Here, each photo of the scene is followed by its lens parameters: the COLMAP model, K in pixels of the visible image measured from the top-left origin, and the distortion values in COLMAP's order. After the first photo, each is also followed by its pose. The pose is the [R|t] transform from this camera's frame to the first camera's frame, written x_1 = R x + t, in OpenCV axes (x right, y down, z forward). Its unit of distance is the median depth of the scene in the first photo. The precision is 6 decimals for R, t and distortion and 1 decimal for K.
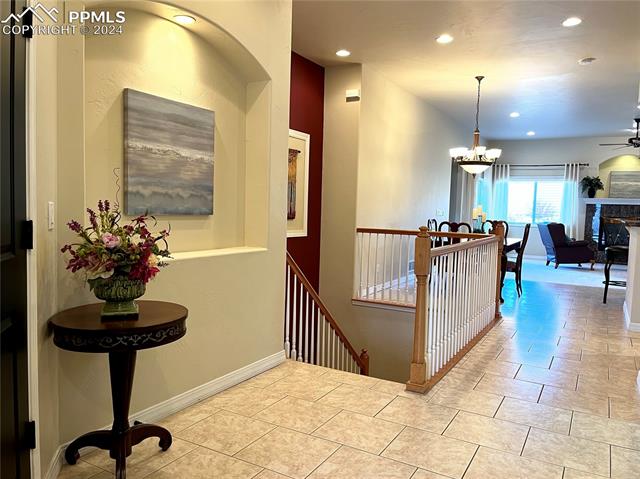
lens RADIAL K [[488.0, 0, 324.7], [0, 488.0, 240.7], [0, 0, 1]] dist [0.058134, -0.075372]
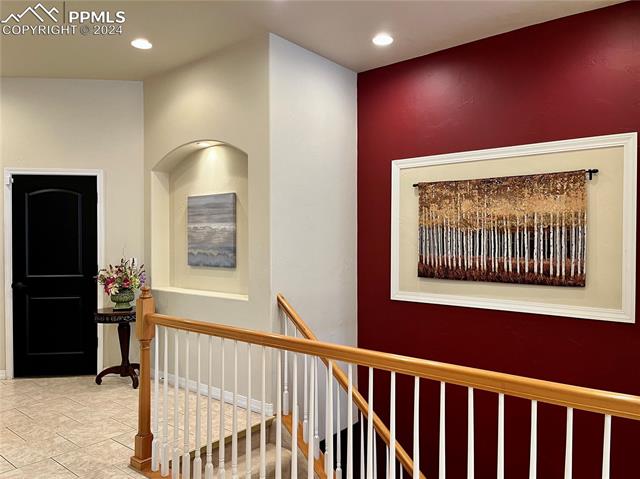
lens RADIAL K [[488.0, 0, 323.6], [0, 488.0, 239.4], [0, 0, 1]] dist [0.058134, -0.075372]
pose [[-0.166341, -0.022251, -0.985817, 1.165124], [-0.072800, 0.997294, -0.010226, -0.149051], [0.983377, 0.070066, -0.167511, 1.606732]]
